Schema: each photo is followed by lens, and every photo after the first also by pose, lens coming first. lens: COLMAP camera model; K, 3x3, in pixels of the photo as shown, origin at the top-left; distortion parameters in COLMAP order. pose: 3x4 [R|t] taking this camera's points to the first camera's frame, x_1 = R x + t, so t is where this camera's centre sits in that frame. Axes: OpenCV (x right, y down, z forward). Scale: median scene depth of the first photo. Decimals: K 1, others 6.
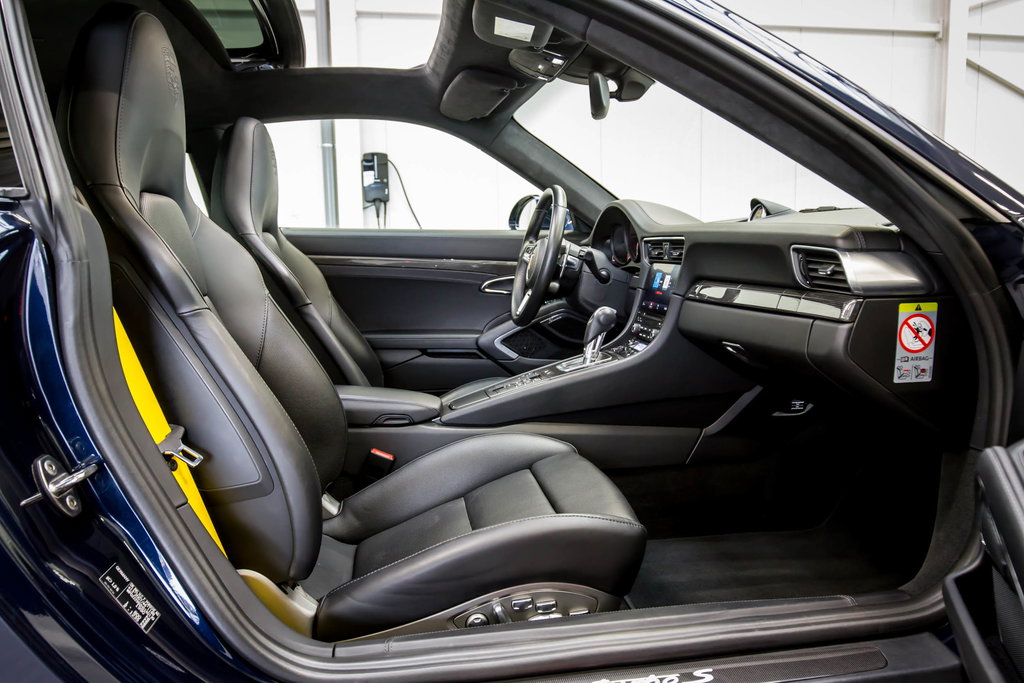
lens RADIAL K [[746.5, 0, 513.6], [0, 746.5, 343.0], [0, 0, 1]] dist [-0.021892, -0.013037]
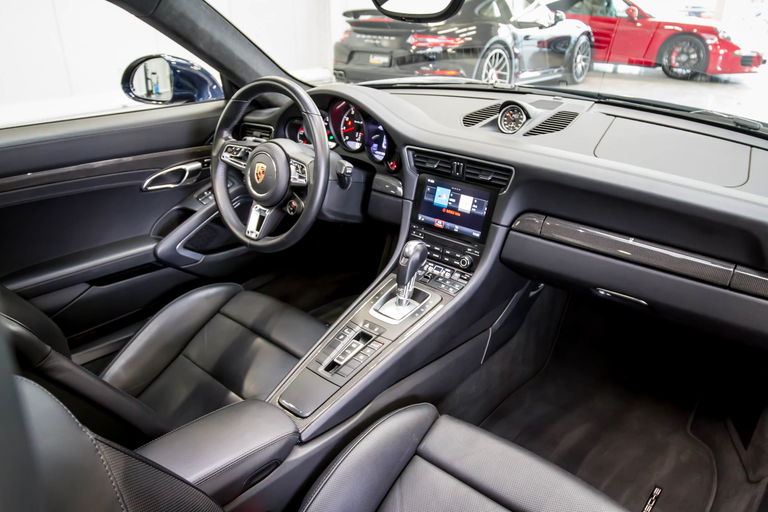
lens RADIAL K [[559.9, 0, 382.4], [0, 559.9, 255.8], [0, 0, 1]] dist [-0.021892, -0.013037]
pose [[0.781528, -0.245327, 0.573610, -0.225421], [0.076377, 0.950146, 0.302307, -0.181947], [-0.619178, -0.192451, 0.761303, 0.391355]]
